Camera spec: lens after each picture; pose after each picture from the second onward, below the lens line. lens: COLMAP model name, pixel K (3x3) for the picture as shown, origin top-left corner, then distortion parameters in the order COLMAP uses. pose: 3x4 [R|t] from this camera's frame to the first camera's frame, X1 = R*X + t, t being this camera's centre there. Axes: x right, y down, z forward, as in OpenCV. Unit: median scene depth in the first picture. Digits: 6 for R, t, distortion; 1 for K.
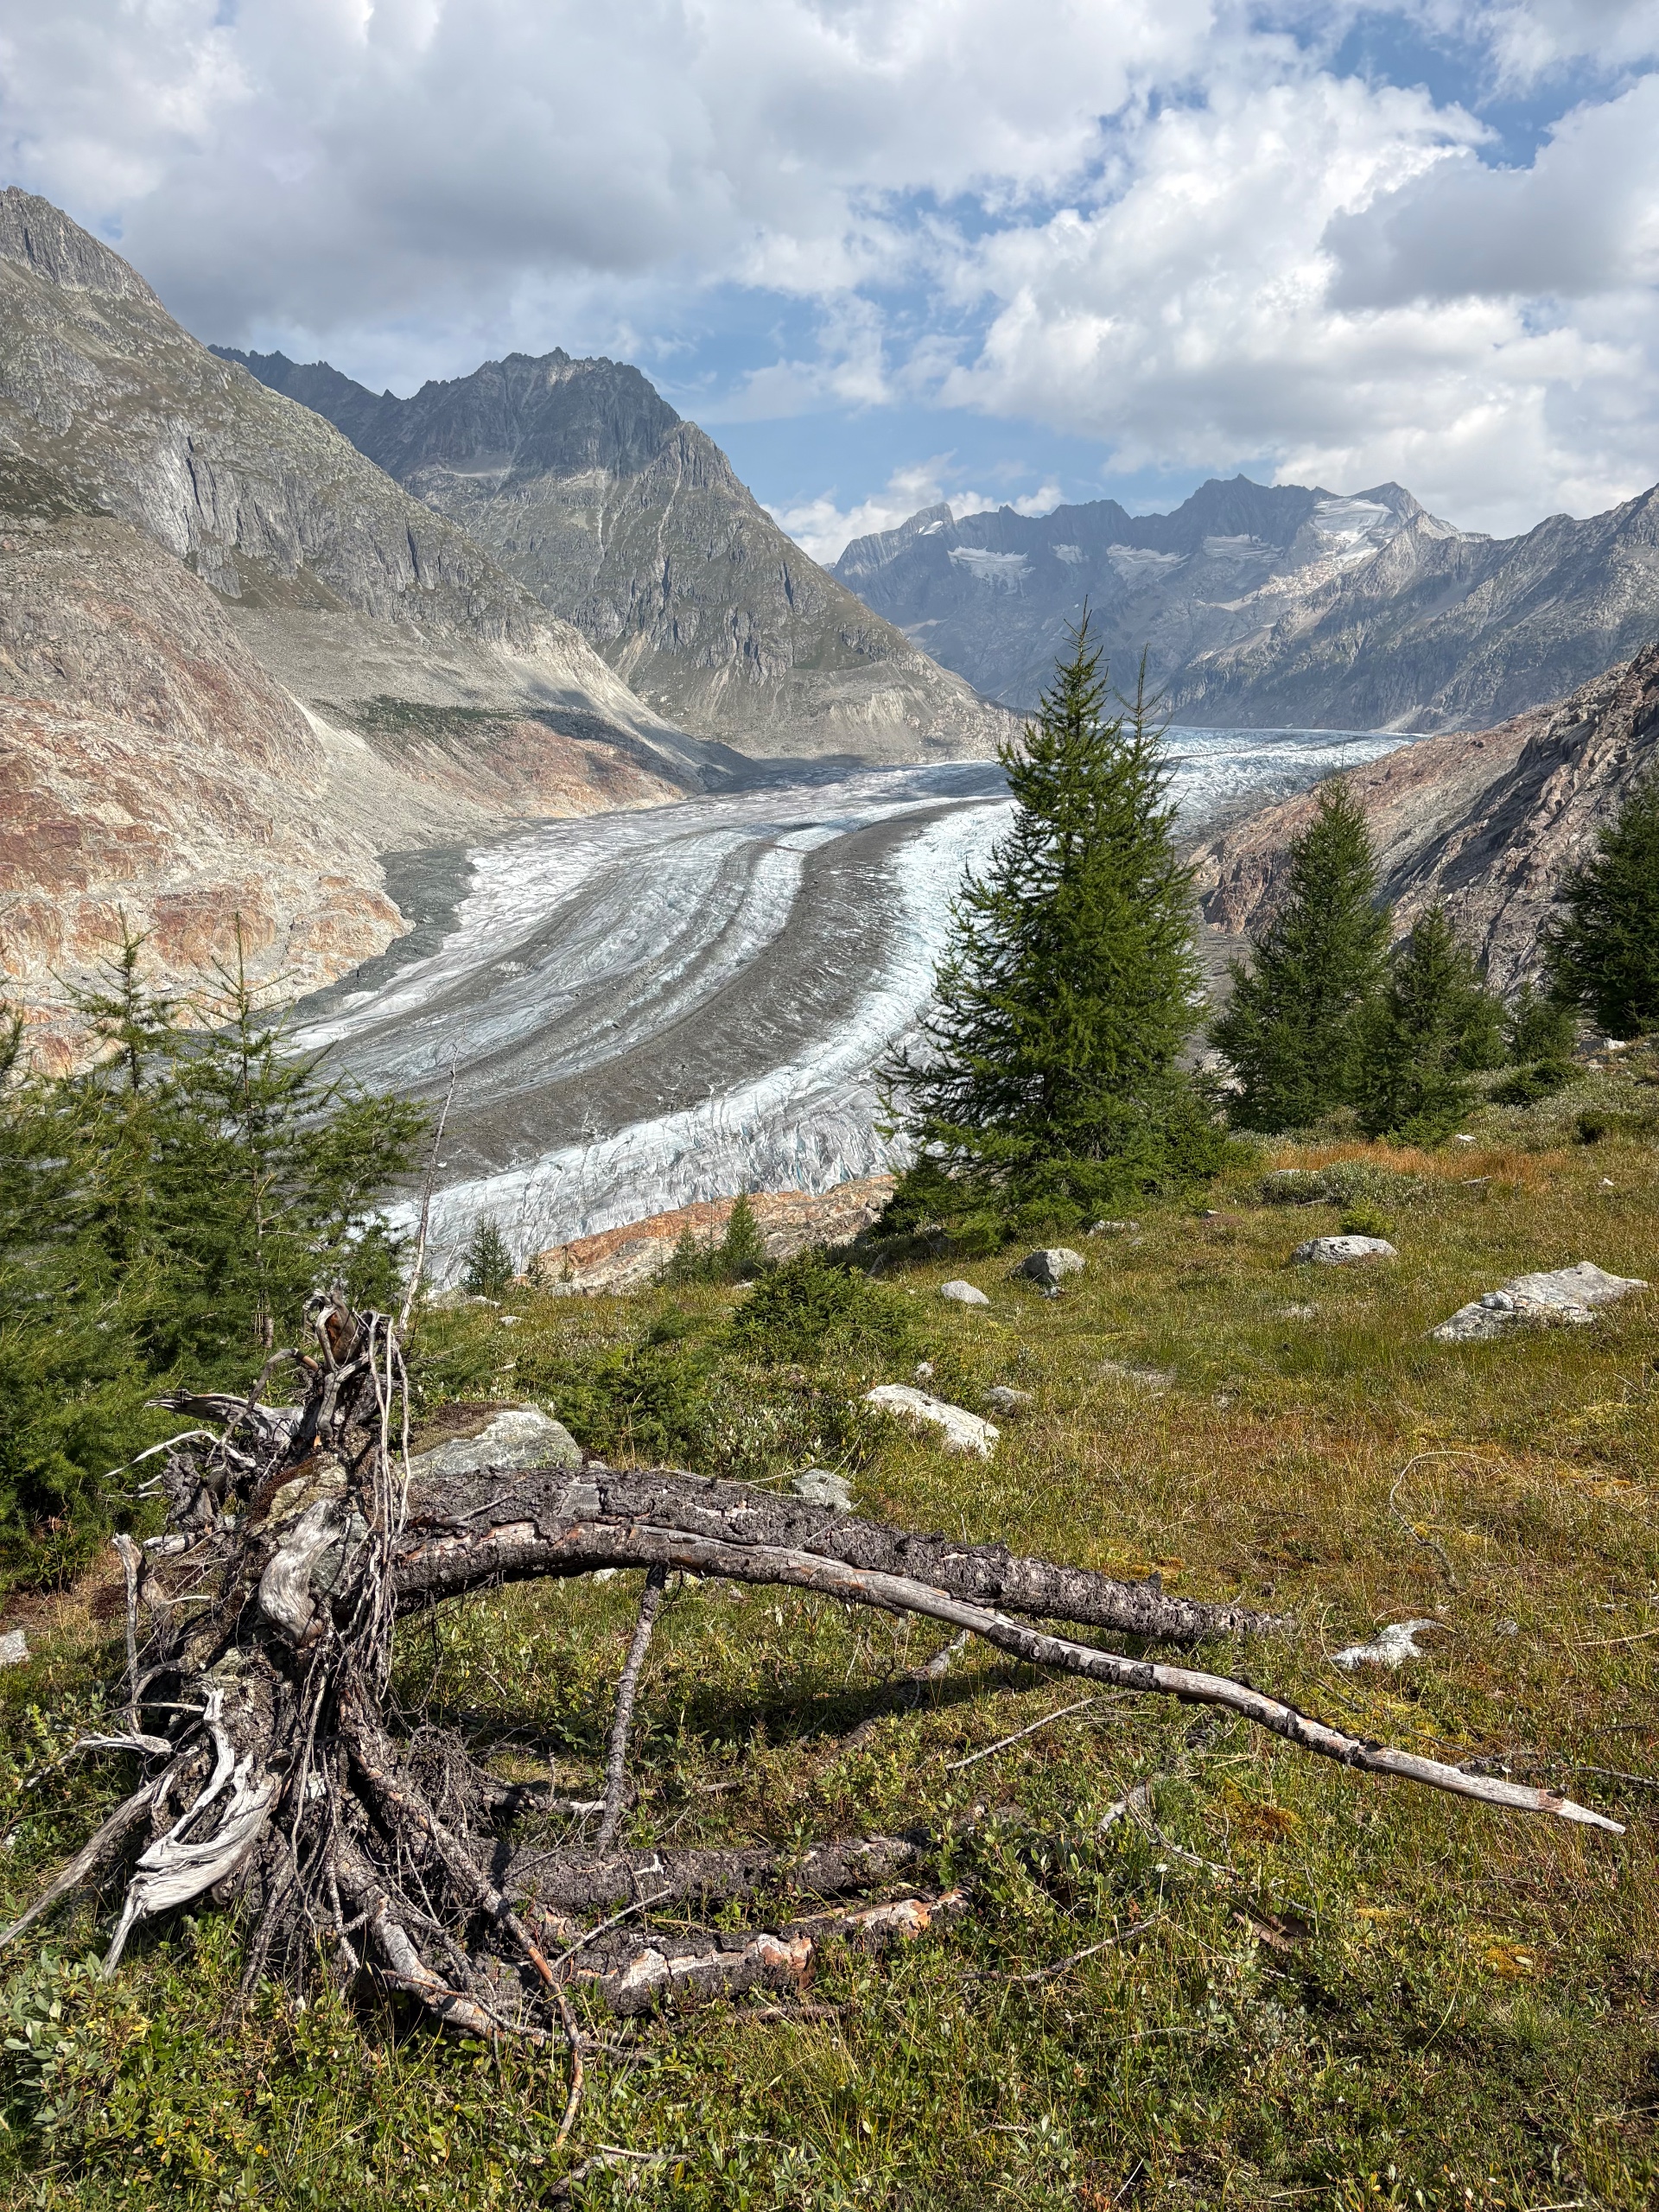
lens RADIAL K [[1713.3, 0, 829.5], [0, 1713.3, 1106.0], [0, 0, 1]] dist [0.014368, 0.000824]
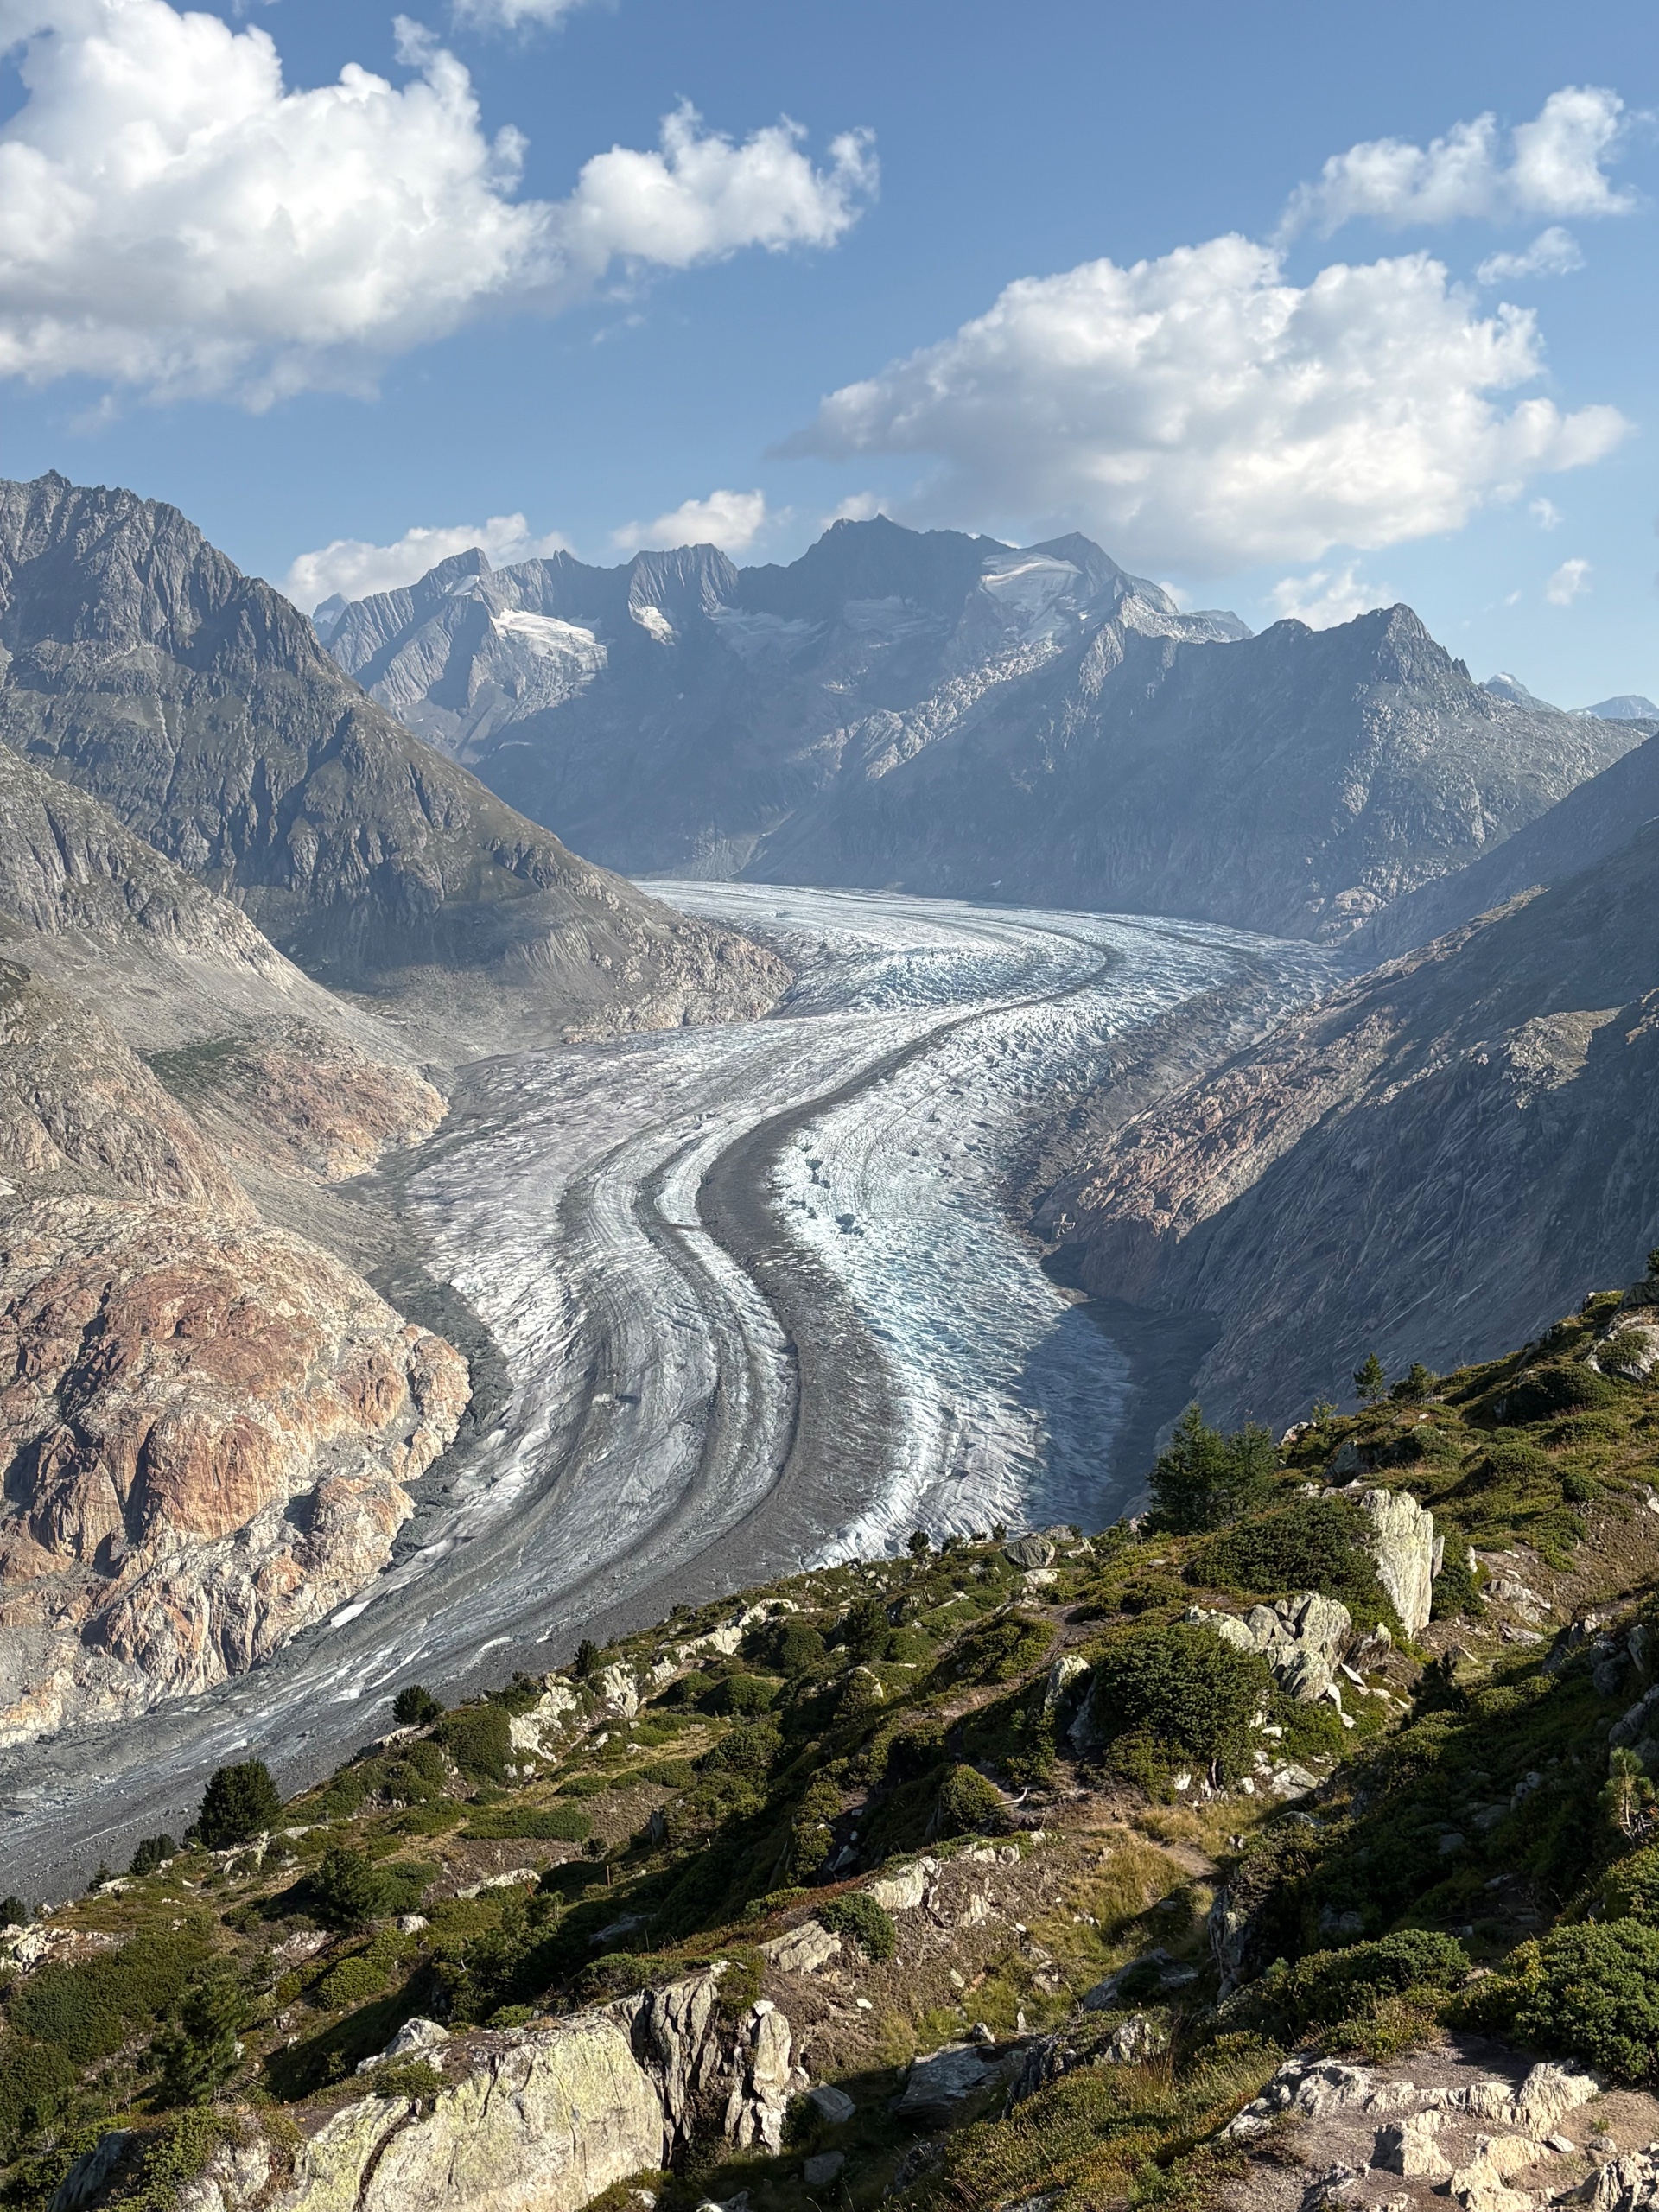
lens RADIAL K [[2547.5, 0, 829.5], [0, 2547.5, 1106.0], [0, 0, 1]] dist [0.072598, -0.009256]
pose [[0.976971, -0.071439, 0.201058, -0.153830], [0.091723, 0.991391, -0.093440, -0.041229], [-0.192652, 0.109730, 0.975113, -0.361402]]
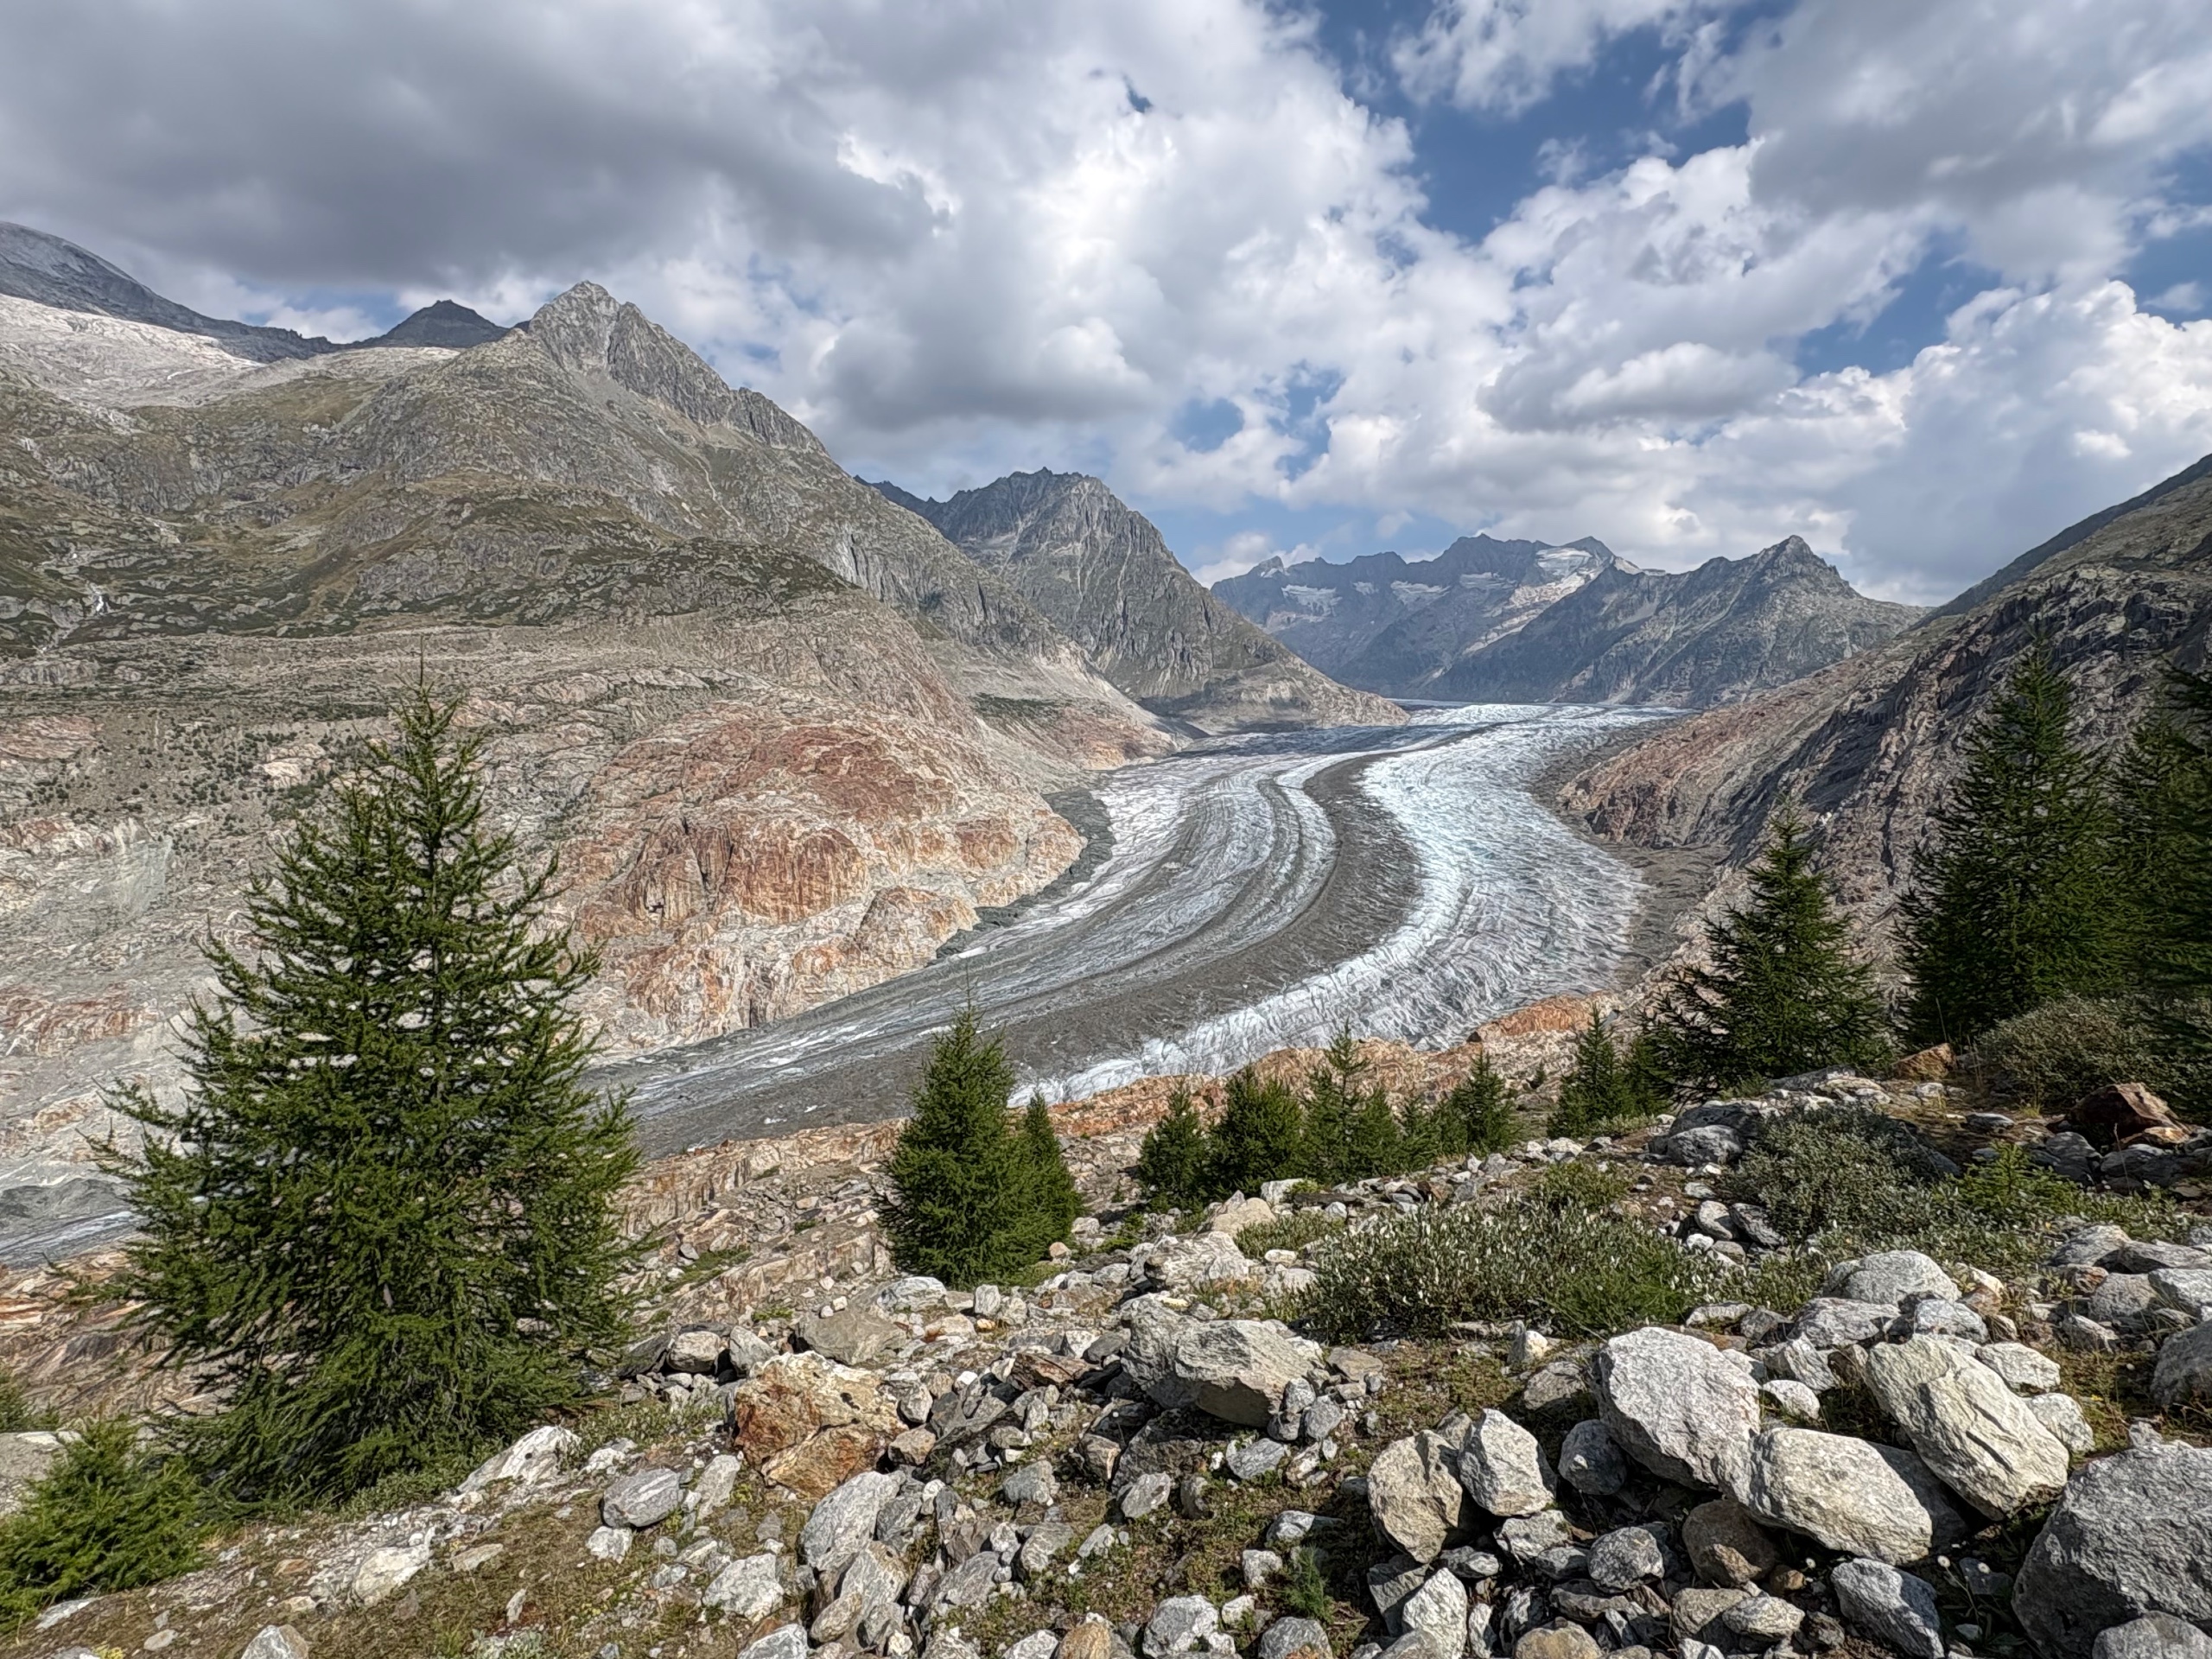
lens RADIAL K [[1196.3, 0, 1106.0], [0, 1196.3, 829.5], [0, 0, 1]] dist [-0.017934, -0.000080]
pose [[0.997366, -0.010191, -0.071810, -0.066705], [0.001880, 0.993378, -0.114873, 0.004172], [0.072505, 0.114436, 0.990781, -0.032217]]
